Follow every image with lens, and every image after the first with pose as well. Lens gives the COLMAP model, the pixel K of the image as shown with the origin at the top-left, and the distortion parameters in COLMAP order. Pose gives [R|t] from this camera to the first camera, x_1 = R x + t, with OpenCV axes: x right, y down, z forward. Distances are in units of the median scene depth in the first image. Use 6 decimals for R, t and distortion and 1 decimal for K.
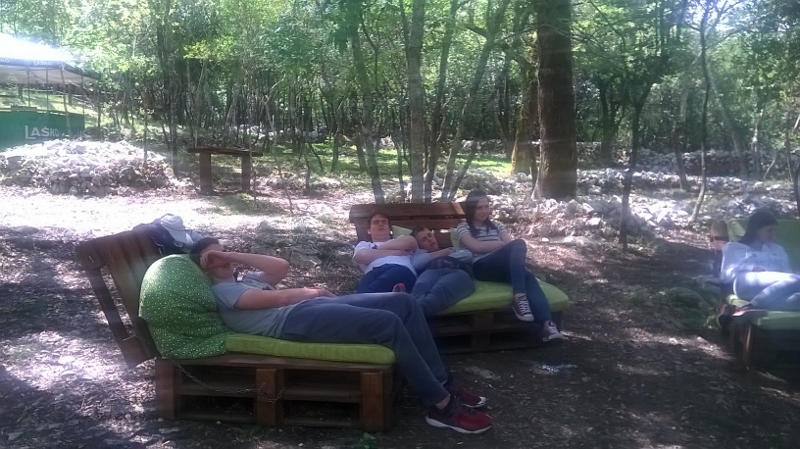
lens RADIAL K [[680.3, 0, 399.3], [0, 680.3, 223.9], [0, 0, 1]] dist [0.000623, -0.007262]
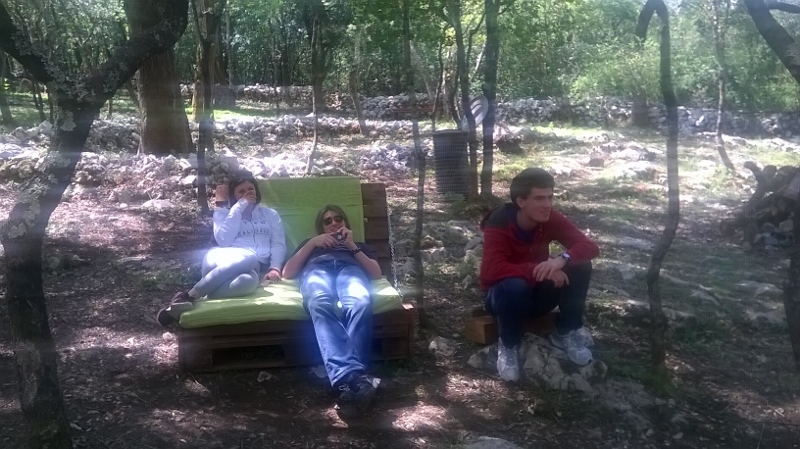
lens RADIAL K [[680.3, 0, 401.1], [0, 680.3, 225.0], [0, 0, 1]] dist [0.000623, -0.007262]
pose [[0.946188, -0.074590, 0.314904, 0.158278], [0.049059, 0.994890, 0.088248, -0.005741], [-0.319877, -0.068050, 0.945012, 0.057246]]
